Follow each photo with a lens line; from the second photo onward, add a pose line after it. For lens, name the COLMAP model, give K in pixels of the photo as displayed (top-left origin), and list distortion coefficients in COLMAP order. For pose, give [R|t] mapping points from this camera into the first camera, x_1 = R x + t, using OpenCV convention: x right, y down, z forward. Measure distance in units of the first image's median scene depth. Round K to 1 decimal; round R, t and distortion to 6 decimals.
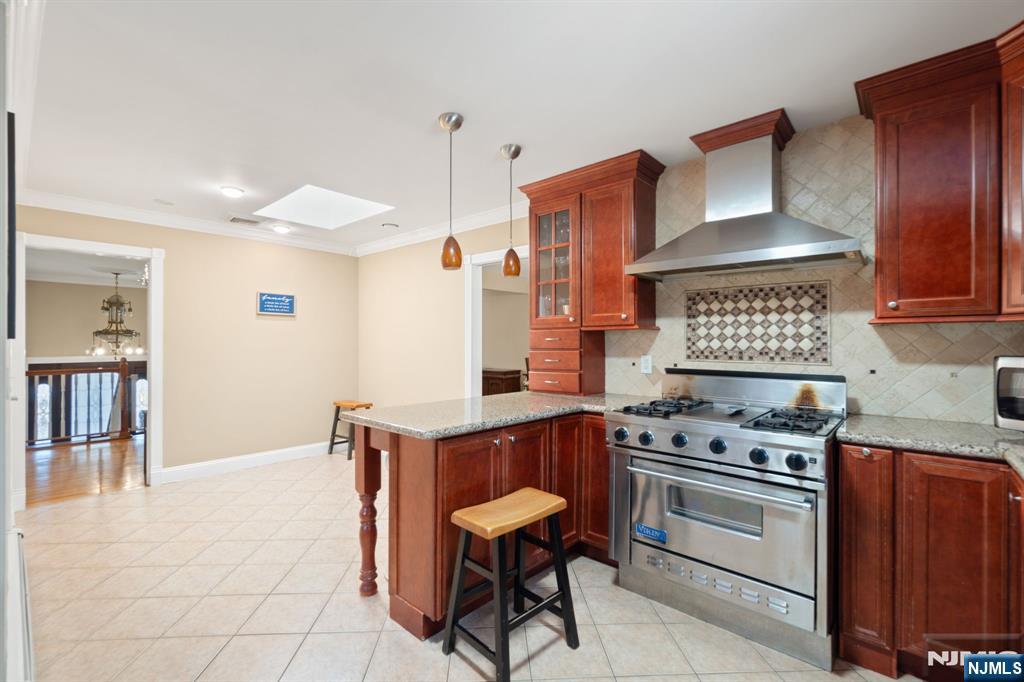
lens RADIAL K [[450.0, 0, 512.8], [0, 450.0, 343.3], [0, 0, 1]] dist [0.001826, 0.000501]
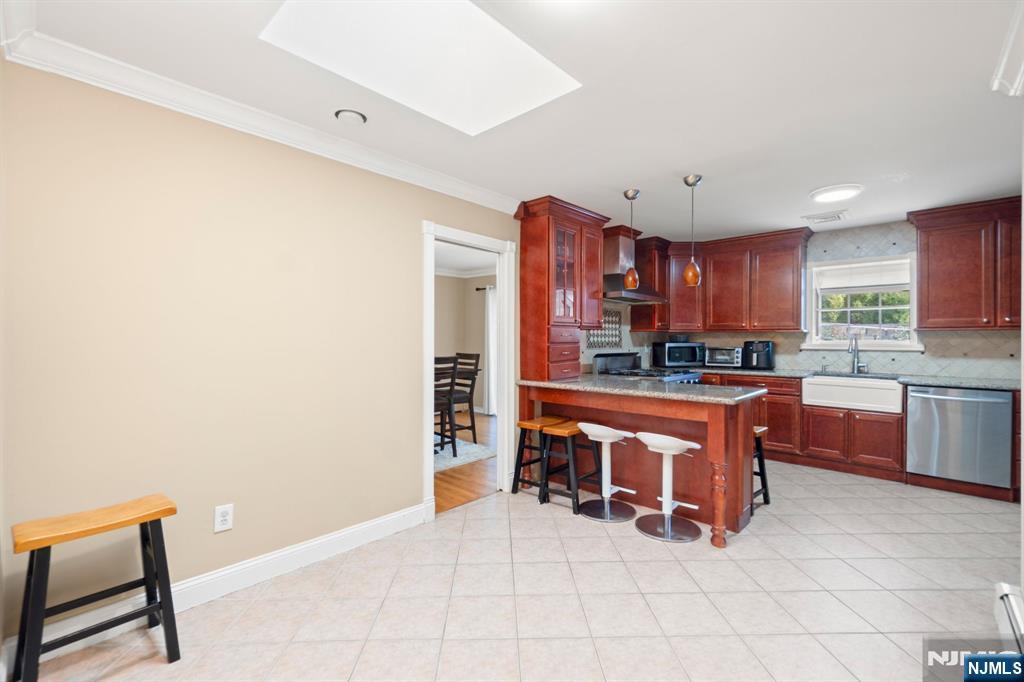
lens RADIAL K [[440.1, 0, 512.4], [0, 440.1, 340.1], [0, 0, 1]] dist [0.000177, 0.000536]
pose [[0.017538, -0.002972, 0.999842, -1.349470], [0.000674, 0.999995, 0.002960, -0.000176], [-0.999846, 0.000622, 0.017540, 1.377778]]
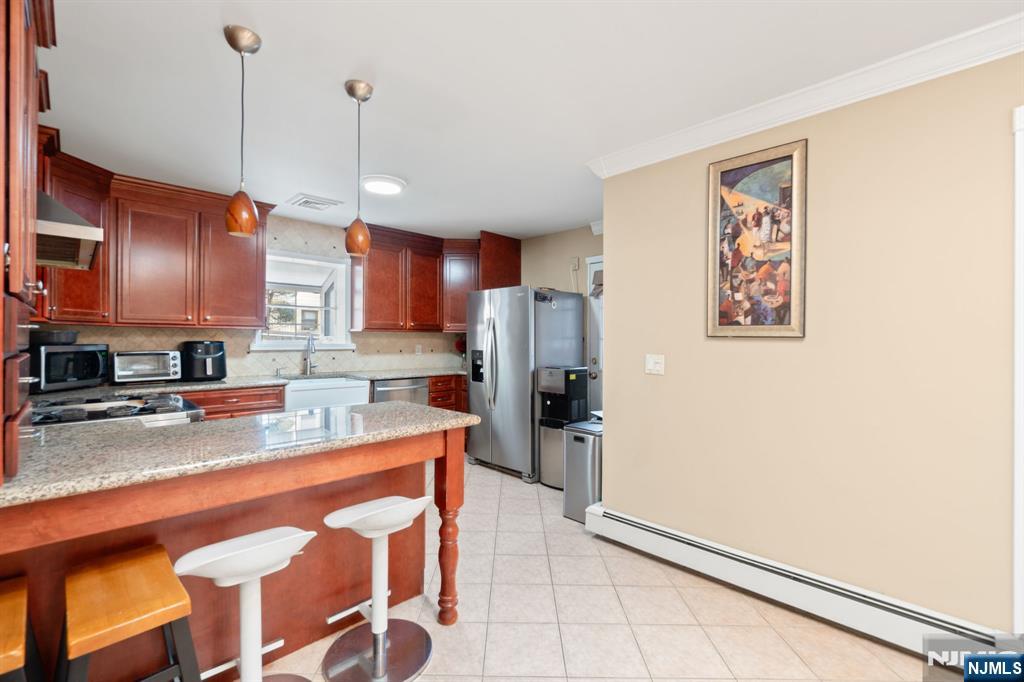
lens RADIAL K [[440.1, 0, 512.4], [0, 440.1, 340.1], [0, 0, 1]] dist [0.000177, 0.000536]
pose [[-0.998203, -0.004835, 0.059728, -0.443793], [-0.004641, 0.999983, 0.003400, -0.001716], [-0.059743, 0.003116, -0.998209, 1.666301]]
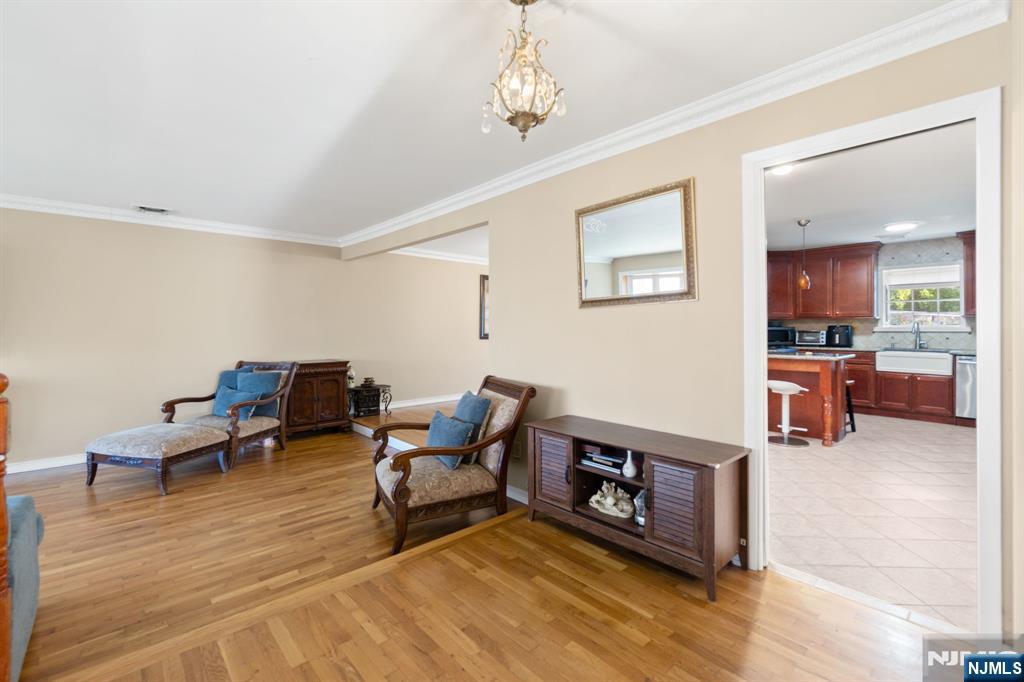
lens RADIAL K [[449.3, 0, 508.4], [0, 449.3, 325.5], [0, 0, 1]] dist [0.000628, 0.000016]
pose [[0.104442, 0.004917, 0.994519, -2.218052], [0.002070, 0.999985, -0.005161, 0.020892], [-0.994529, 0.002598, 0.104430, 1.985875]]
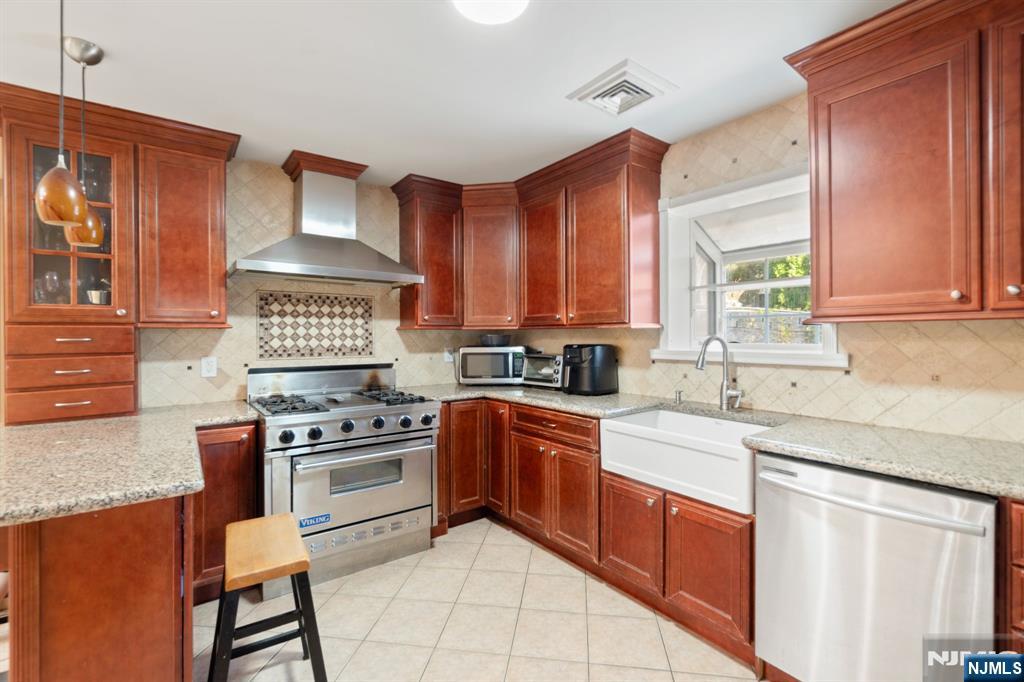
lens RADIAL K [[445.2, 0, 510.9], [0, 445.2, 339.4], [0, 0, 1]] dist [-0.001757, -0.000040]
pose [[0.194773, -0.007803, 0.980817, -0.528733], [0.006489, 0.999957, 0.006666, -0.011226], [-0.980827, 0.005066, 0.194816, 0.284034]]
